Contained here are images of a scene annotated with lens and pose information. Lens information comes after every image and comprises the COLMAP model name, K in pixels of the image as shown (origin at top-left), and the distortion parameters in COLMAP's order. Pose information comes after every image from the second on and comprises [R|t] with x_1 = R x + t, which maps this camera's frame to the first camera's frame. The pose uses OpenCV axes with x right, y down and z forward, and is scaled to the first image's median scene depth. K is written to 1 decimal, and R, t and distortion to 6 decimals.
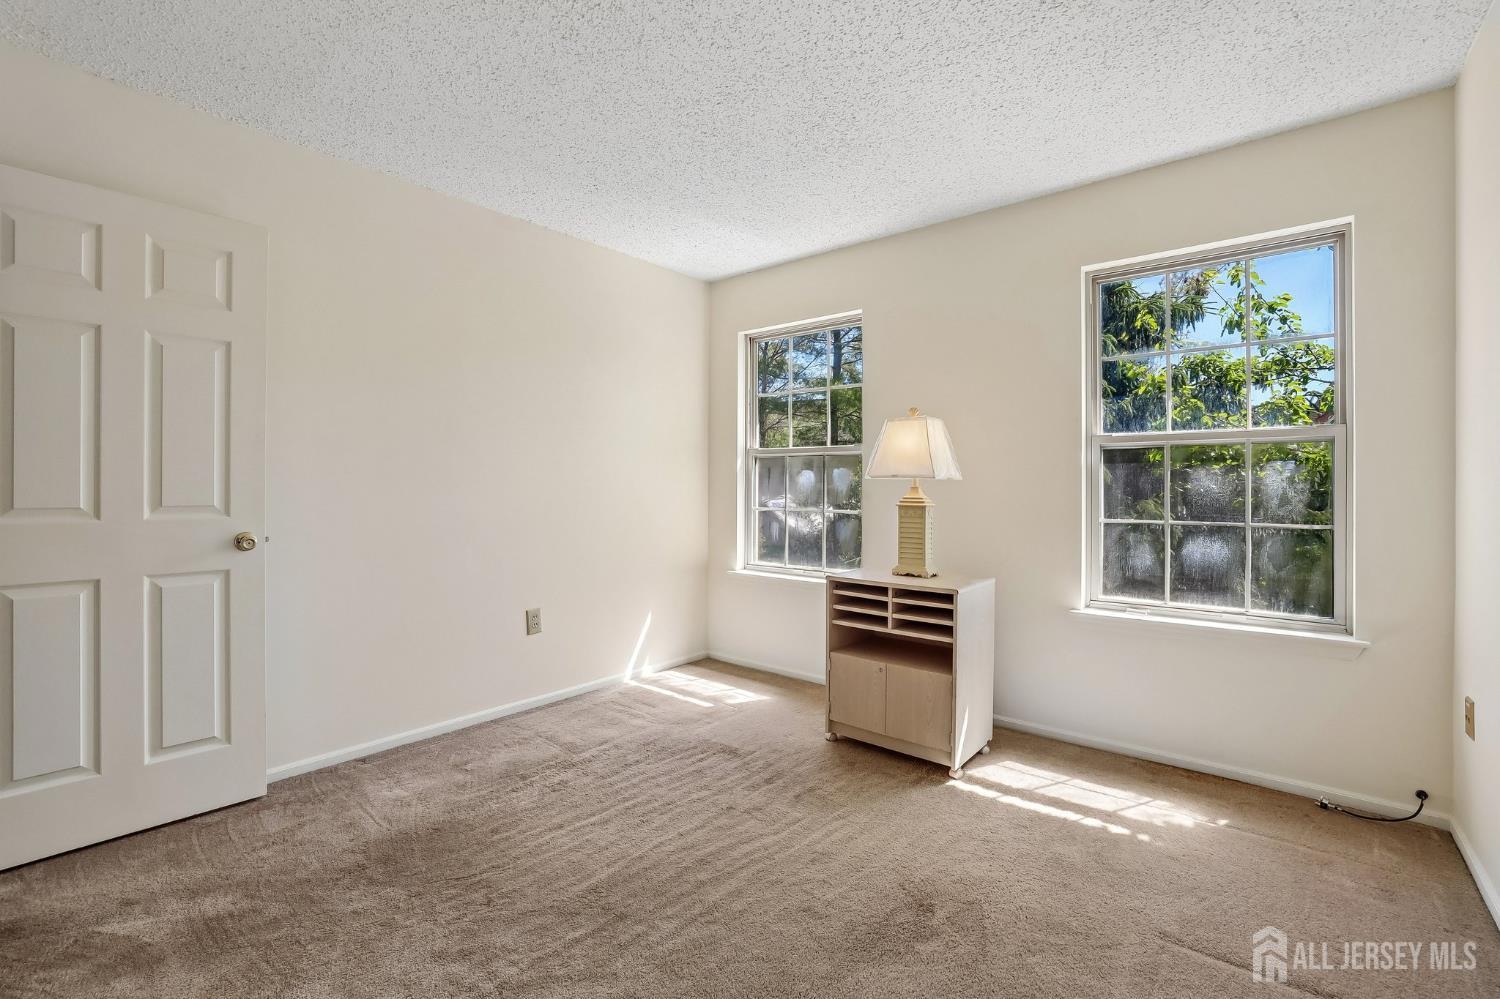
lens RADIAL K [[647.6, 0, 749.7], [0, 647.6, 487.2], [0, 0, 1]] dist [-0.012917, 0.000721]
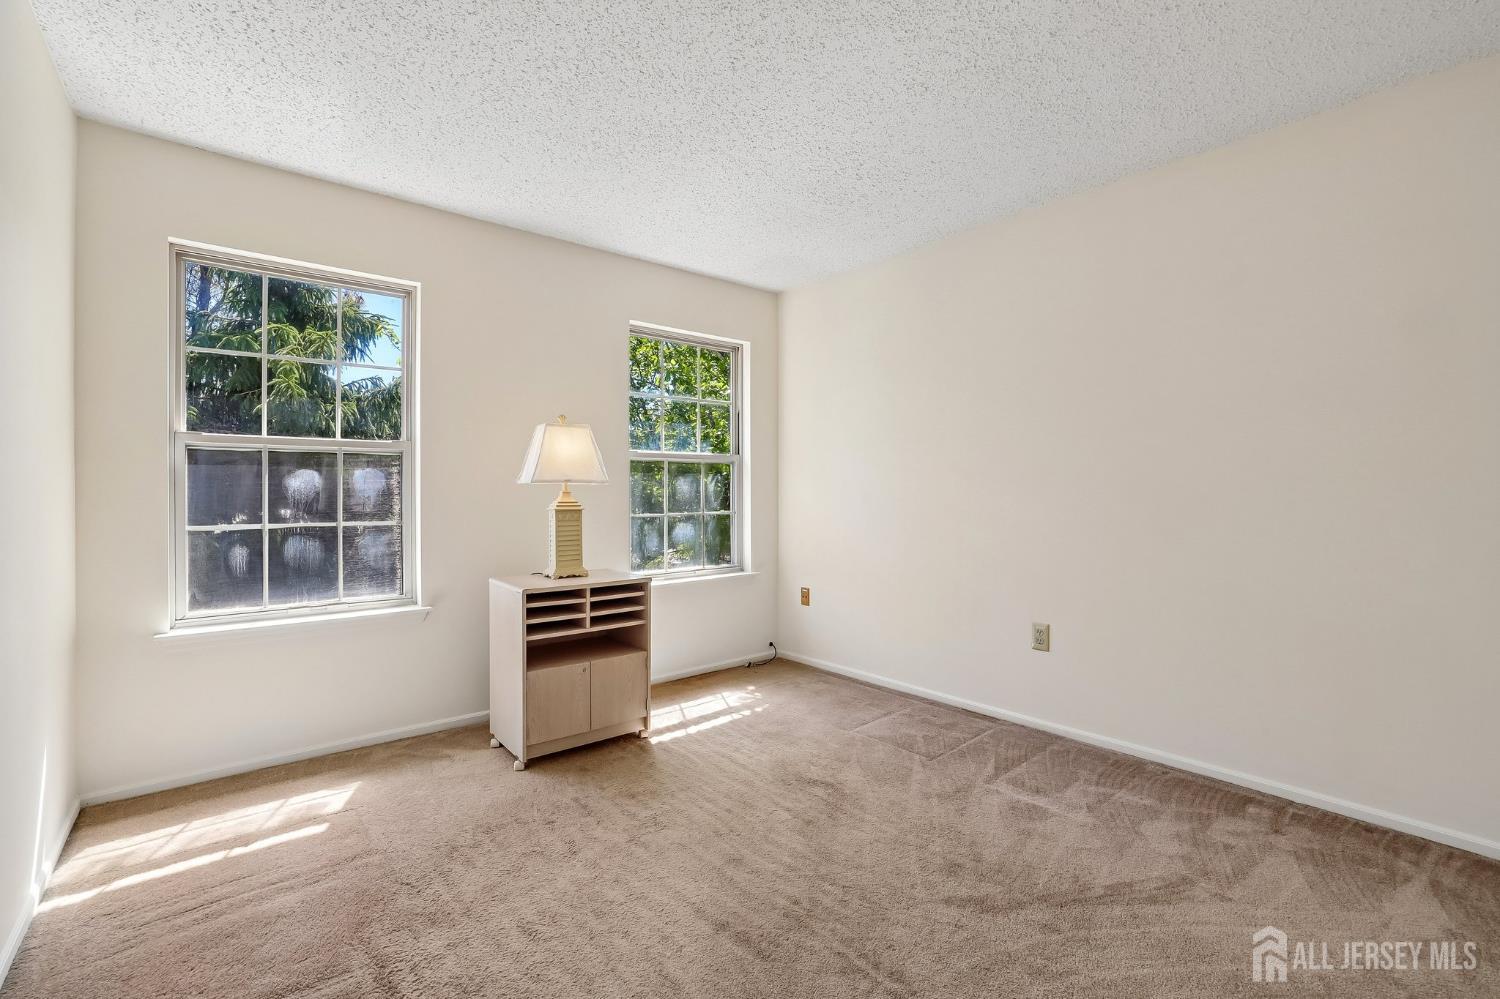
lens RADIAL K [[591.8, 0, 749.3], [0, 591.8, 496.2], [0, 0, 1]] dist [0.002644, 0.000716]
pose [[0.243487, -0.012659, 0.969822, -0.591149], [0.003418, 0.999920, 0.012194, -0.002758], [-0.969898, 0.000346, 0.243510, 0.482130]]
